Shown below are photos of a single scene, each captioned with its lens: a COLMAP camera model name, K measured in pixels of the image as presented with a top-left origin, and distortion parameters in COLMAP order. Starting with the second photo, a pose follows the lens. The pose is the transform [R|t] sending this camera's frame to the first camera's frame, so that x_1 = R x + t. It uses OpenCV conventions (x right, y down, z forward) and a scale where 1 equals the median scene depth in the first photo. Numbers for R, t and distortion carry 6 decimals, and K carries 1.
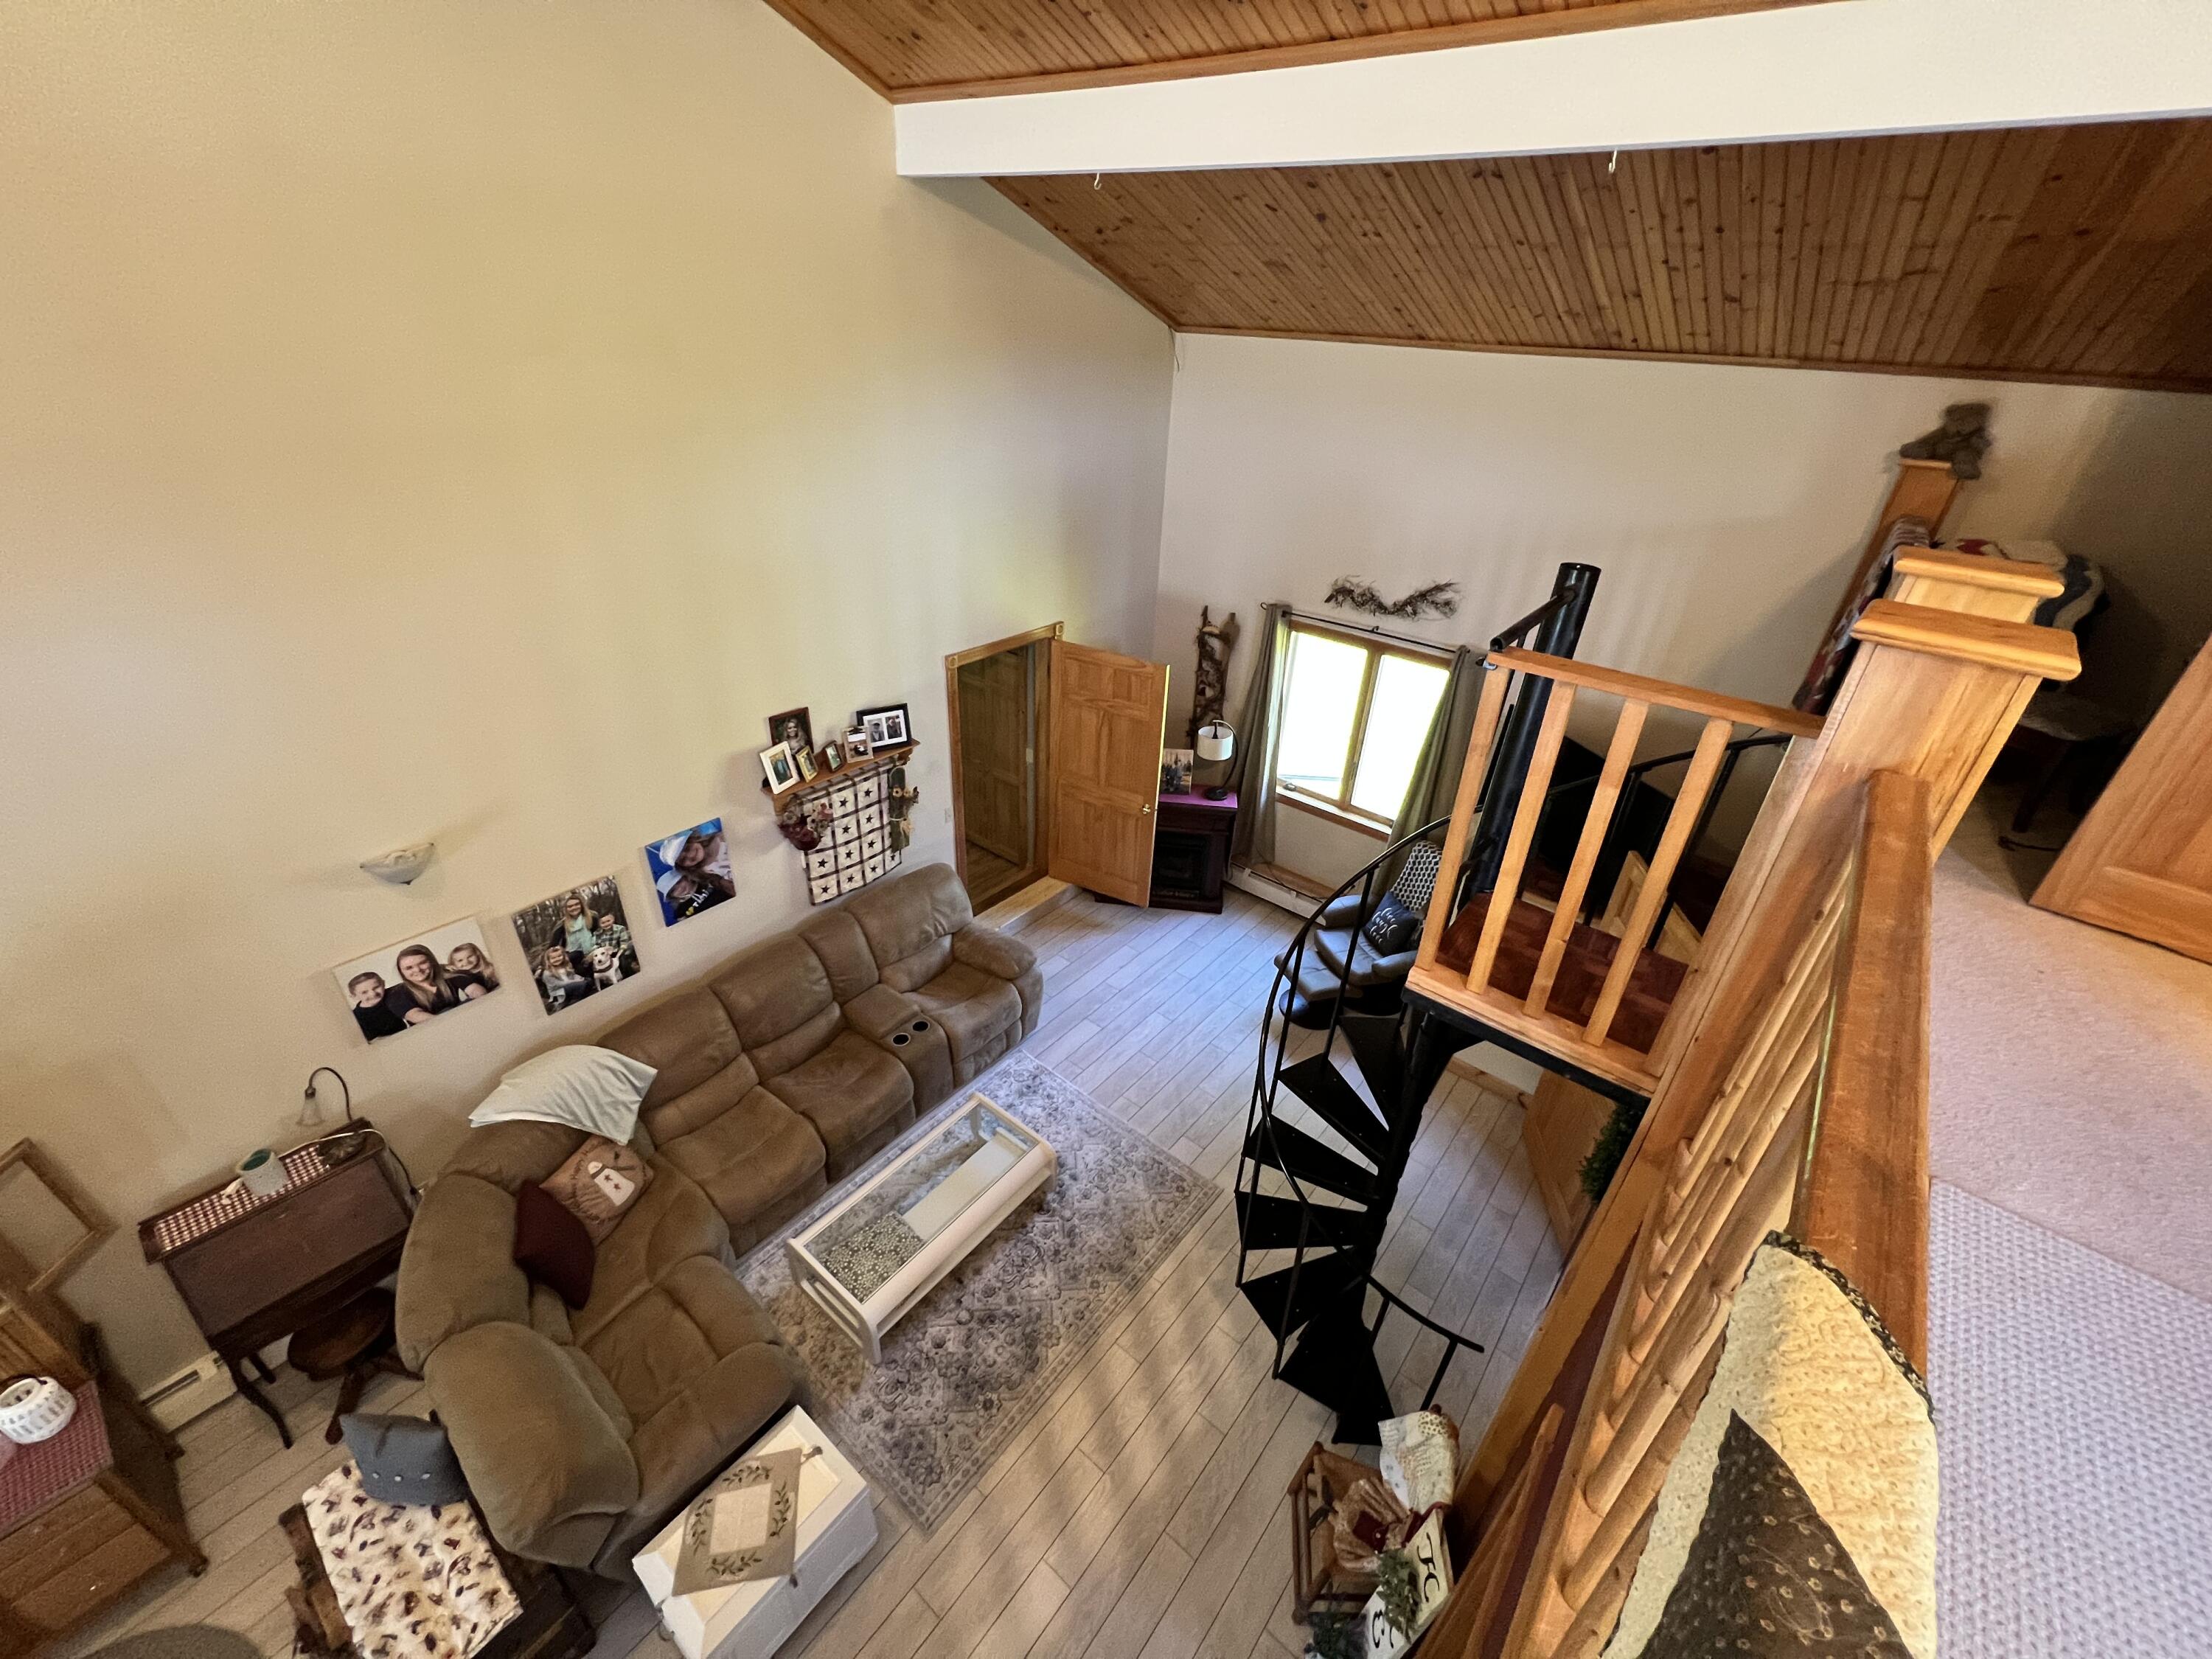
lens RADIAL K [[880.5, 0, 1110.4], [0, 880.5, 831.9], [0, 0, 1]] dist [-0.001404, 0.000023]
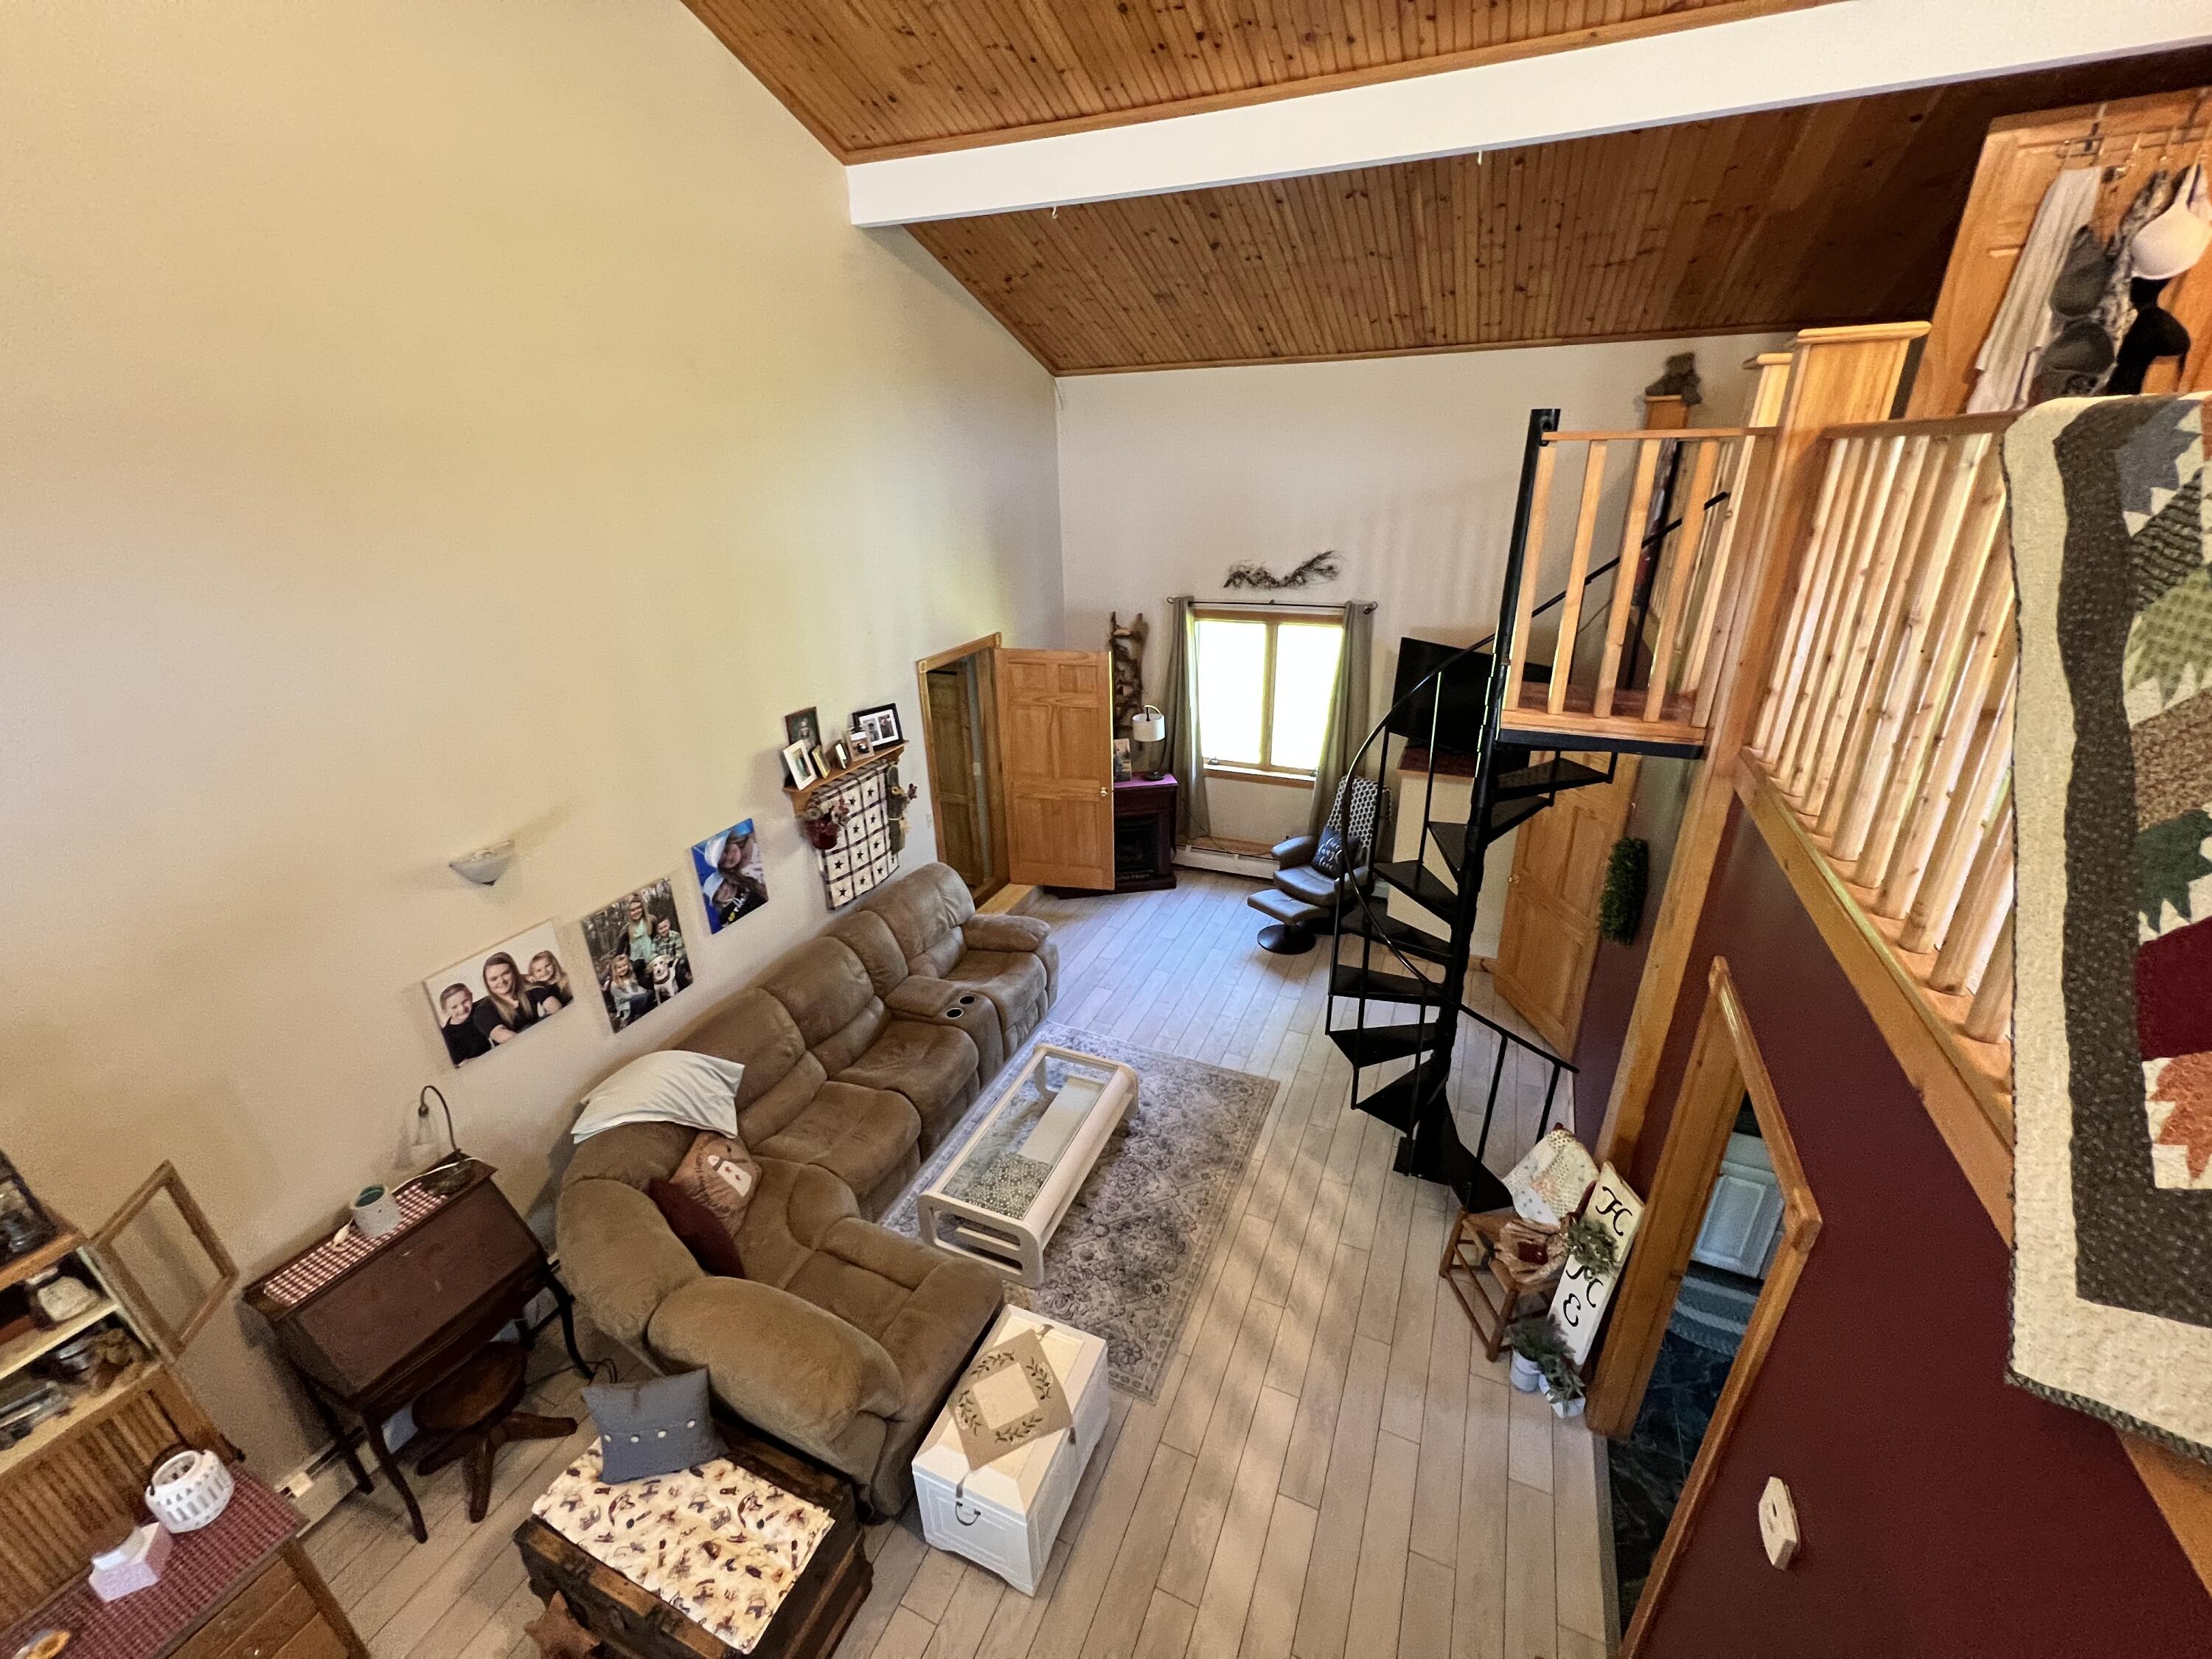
lens RADIAL K [[880.5, 0, 1110.4], [0, 880.5, 831.9], [0, 0, 1]] dist [-0.001404, 0.000023]
pose [[0.960712, -0.168452, 0.220584, -0.270992], [0.193343, 0.976380, -0.096439, 0.175004], [-0.199128, 0.135298, 0.970589, -0.059990]]
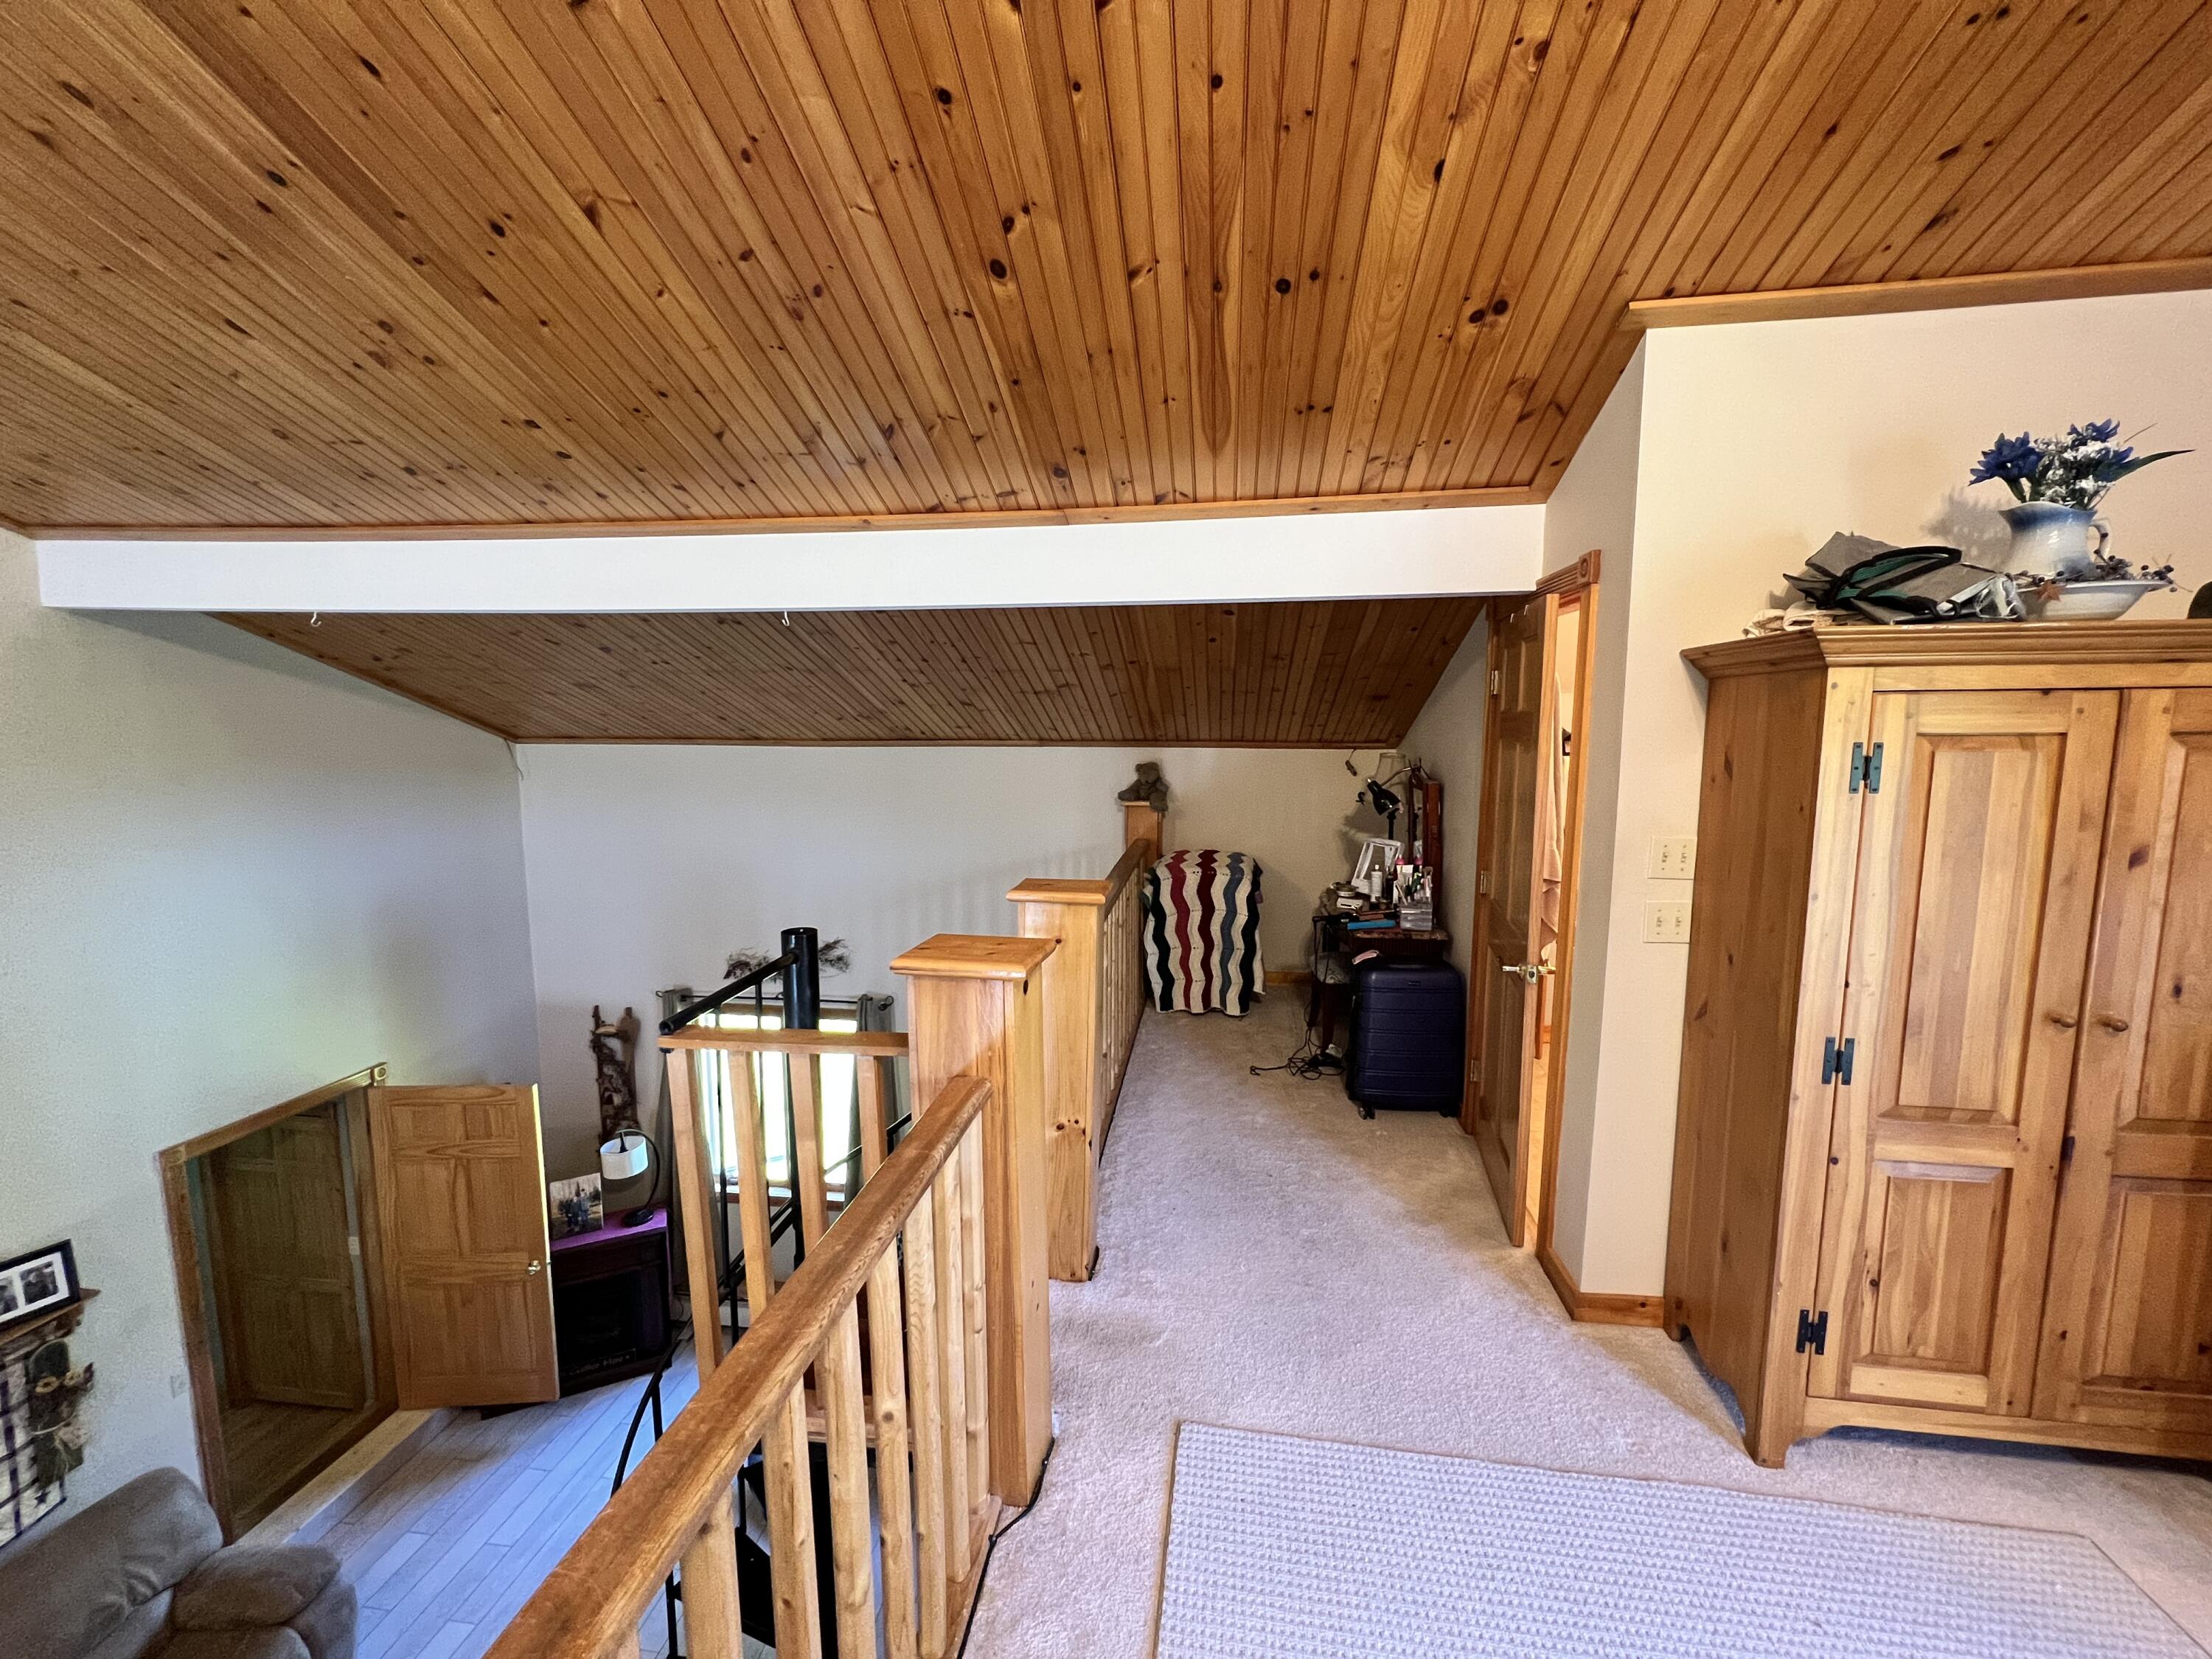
lens RADIAL K [[880.5, 0, 1110.4], [0, 880.5, 831.9], [0, 0, 1]] dist [-0.001404, 0.000023]
pose [[0.848175, -0.105569, 0.519090, 0.153446], [0.296333, 0.906819, -0.299776, 0.013869], [-0.439073, 0.408086, 0.800425, -0.044613]]
